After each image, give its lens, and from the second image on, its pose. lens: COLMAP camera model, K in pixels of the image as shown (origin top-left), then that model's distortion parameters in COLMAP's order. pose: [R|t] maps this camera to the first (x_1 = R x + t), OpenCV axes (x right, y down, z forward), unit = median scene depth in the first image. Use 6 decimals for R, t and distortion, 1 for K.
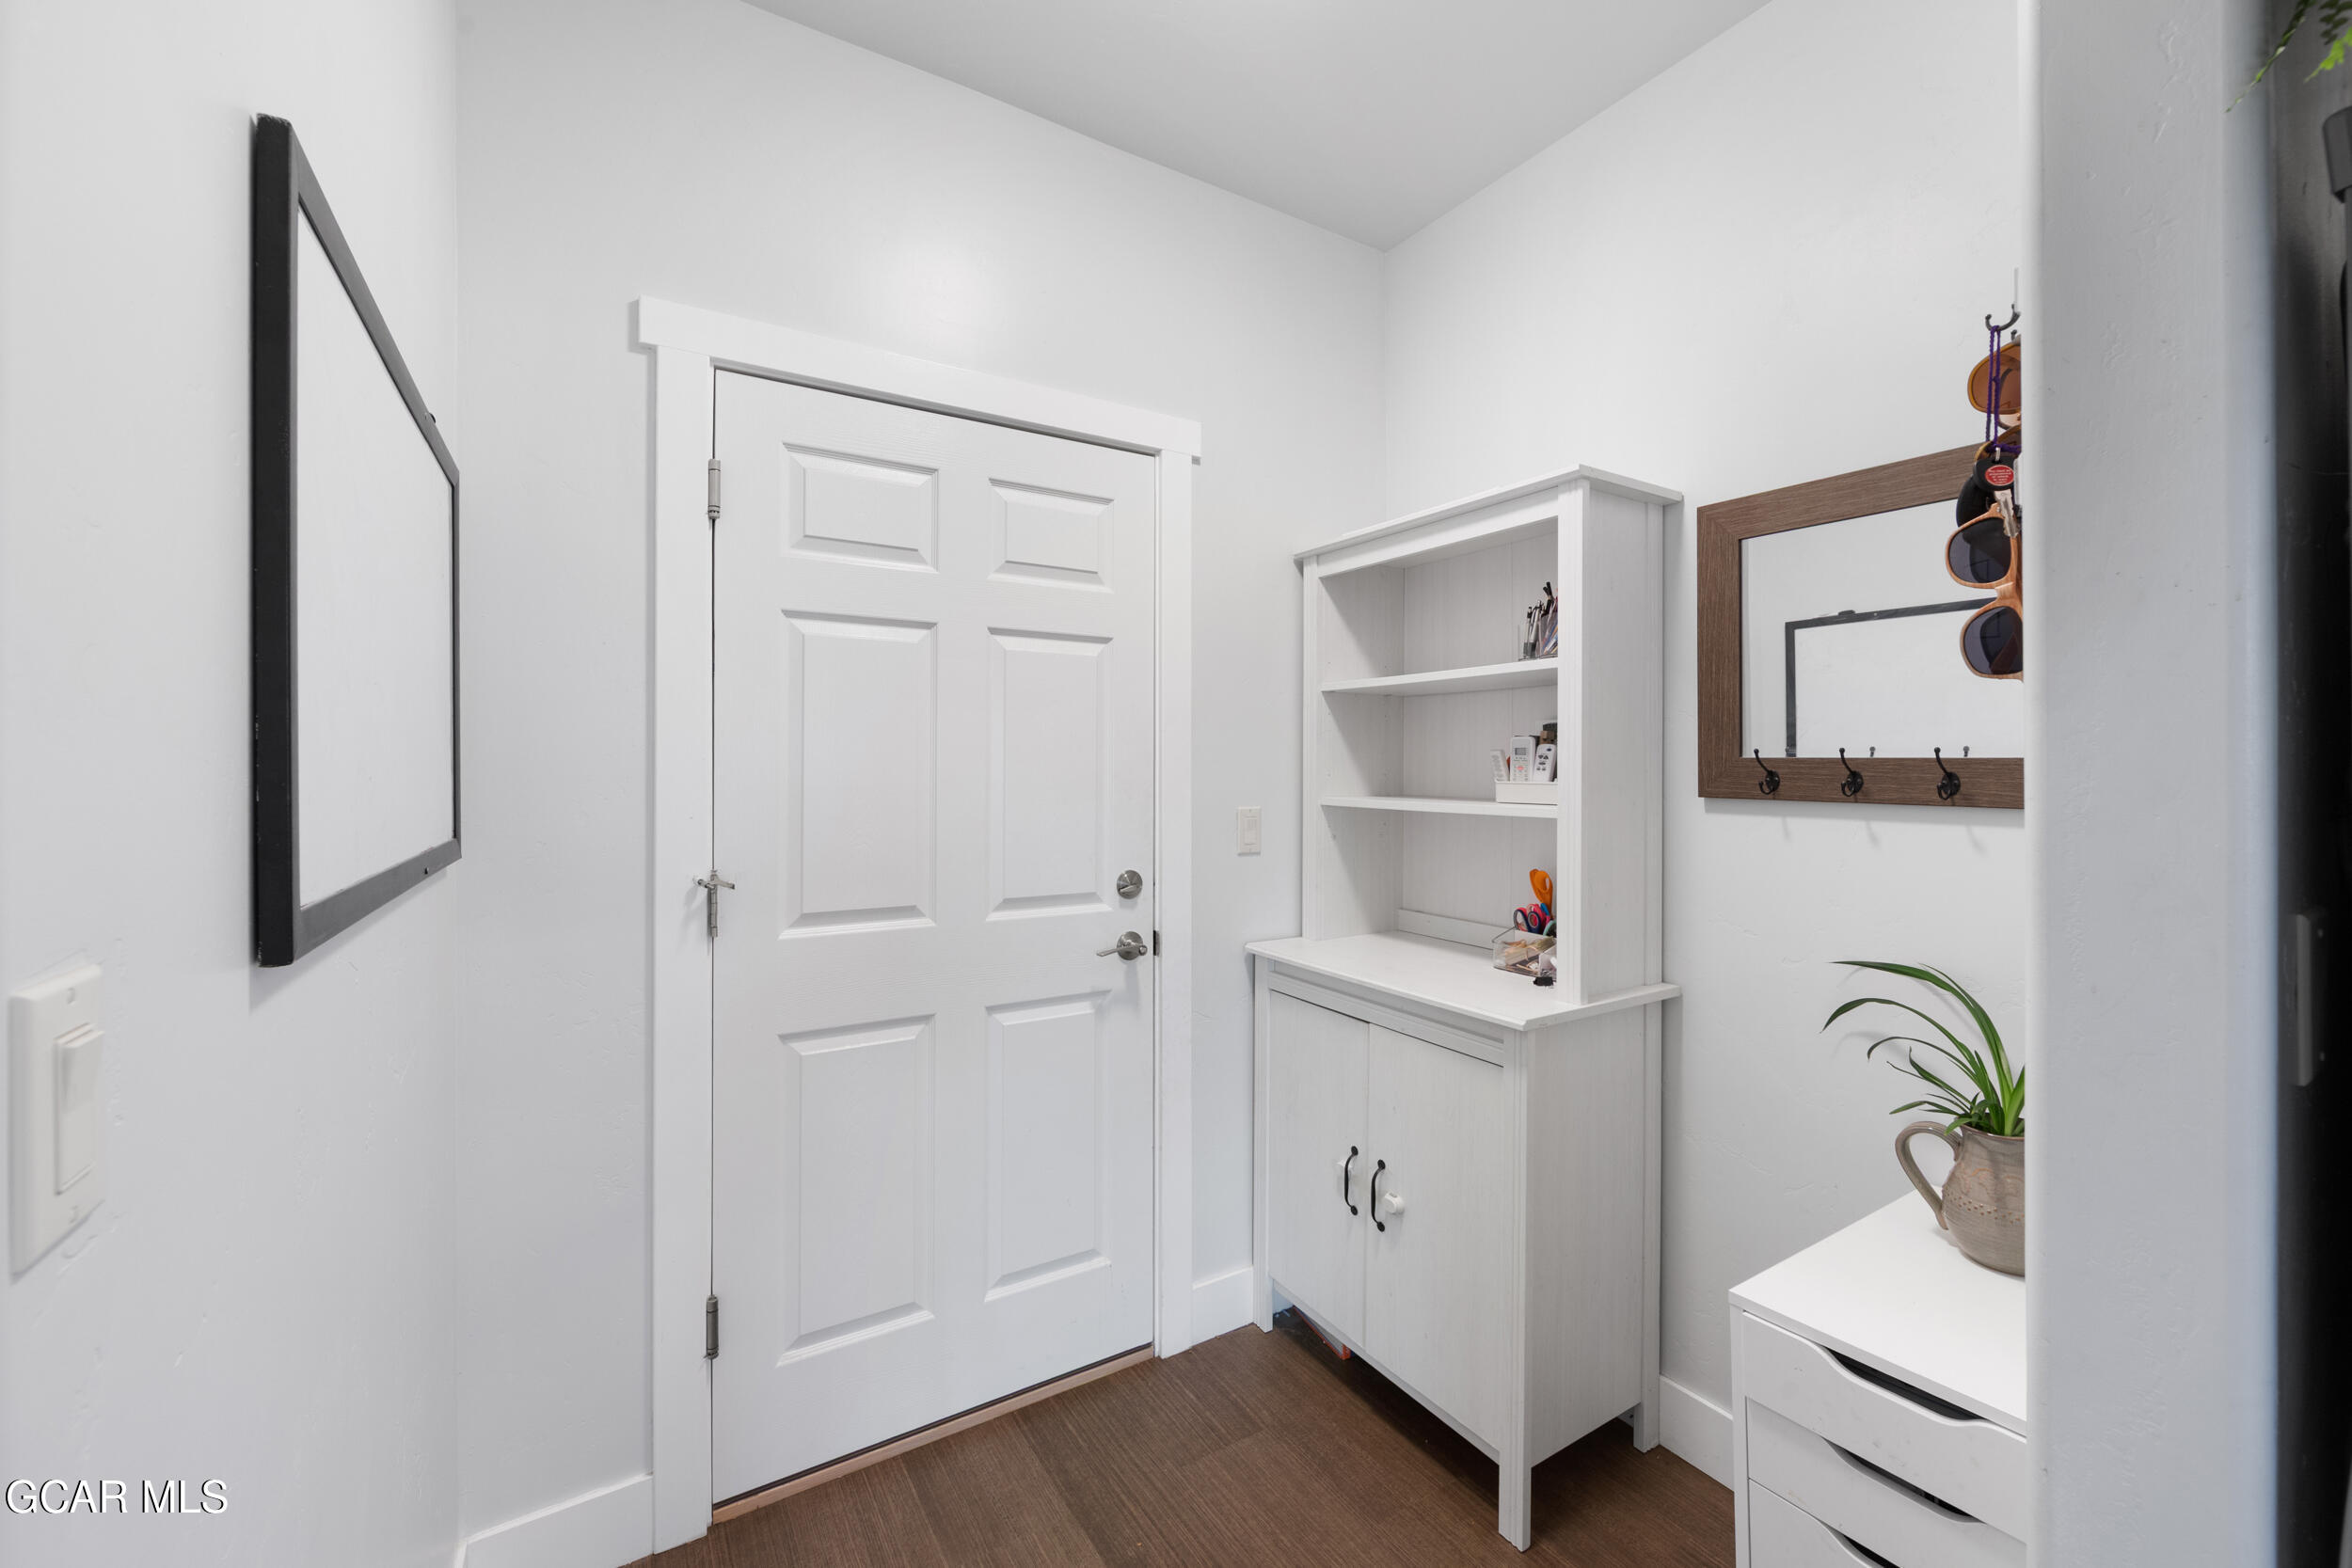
lens RADIAL K [[938.2, 0, 1179.2], [0, 938.2, 758.8], [0, 0, 1]] dist [-0.000227, -0.000052]
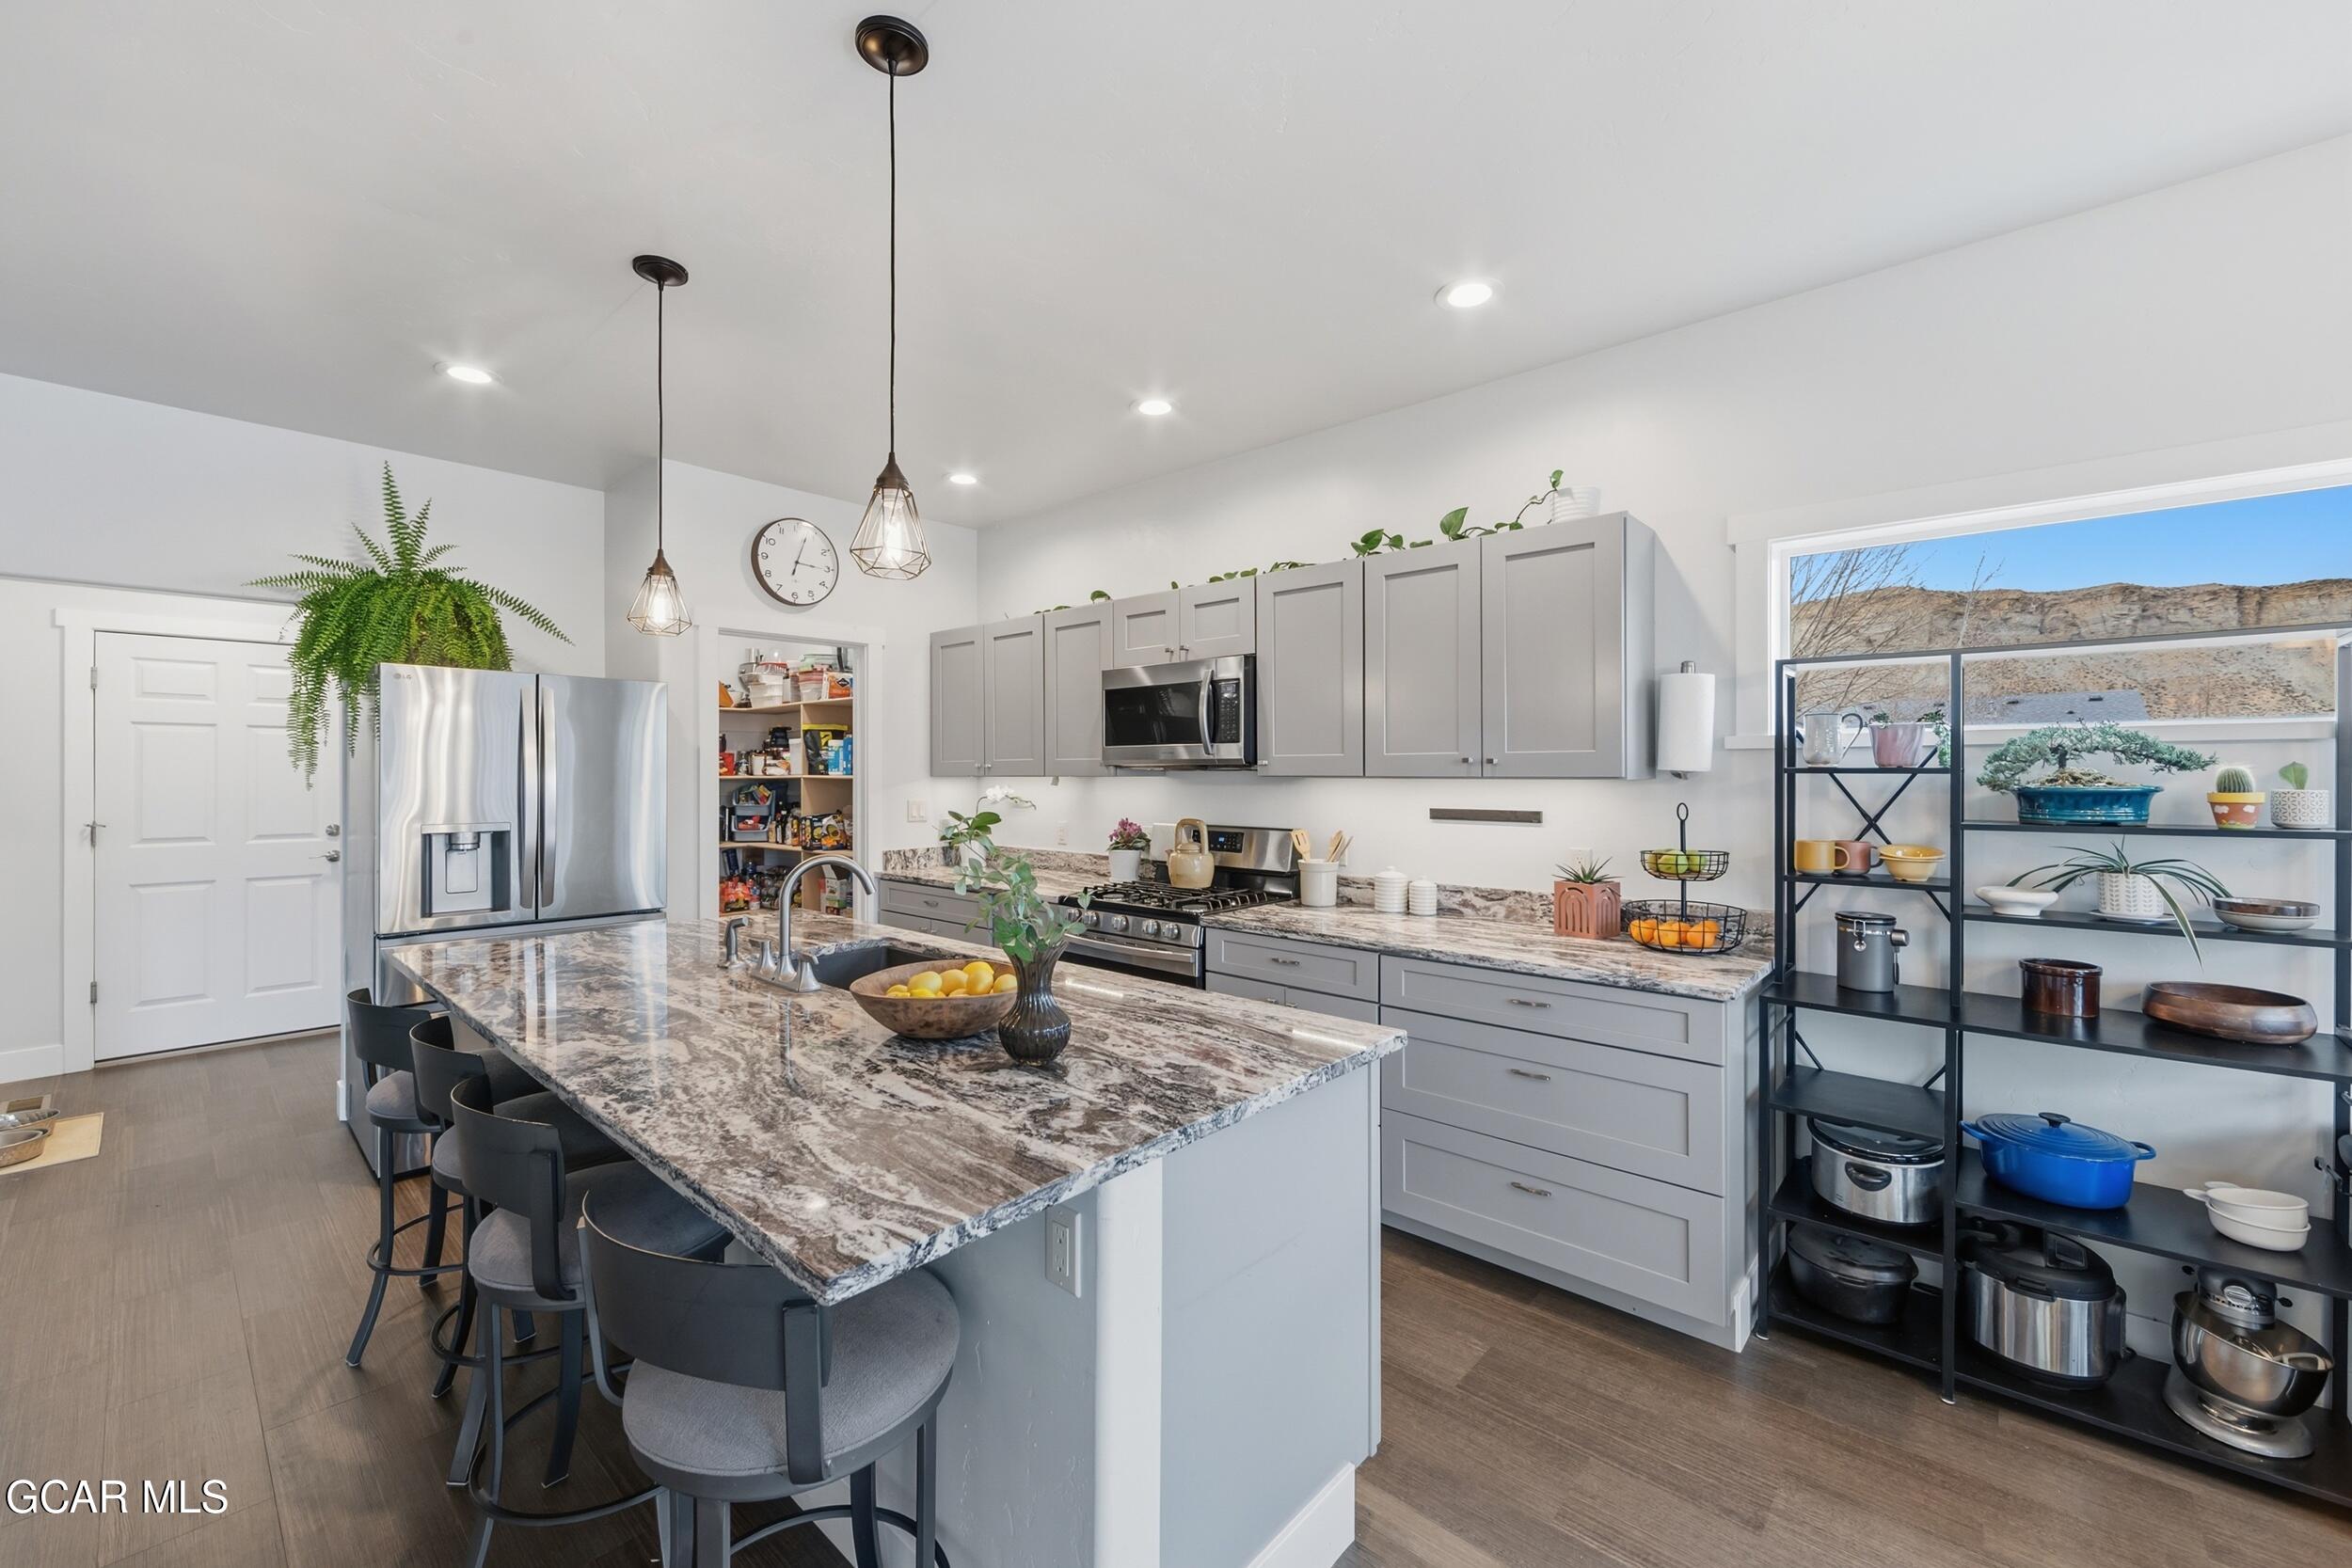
lens RADIAL K [[929.7, 0, 1174.6], [0, 929.7, 770.0], [0, 0, 1]] dist [-0.001859, -0.000309]
pose [[0.961377, -0.000389, 0.275235, 1.584340], [0.000822, 0.999999, -0.001459, -0.017089], [-0.275234, 0.001629, 0.961376, -2.176856]]
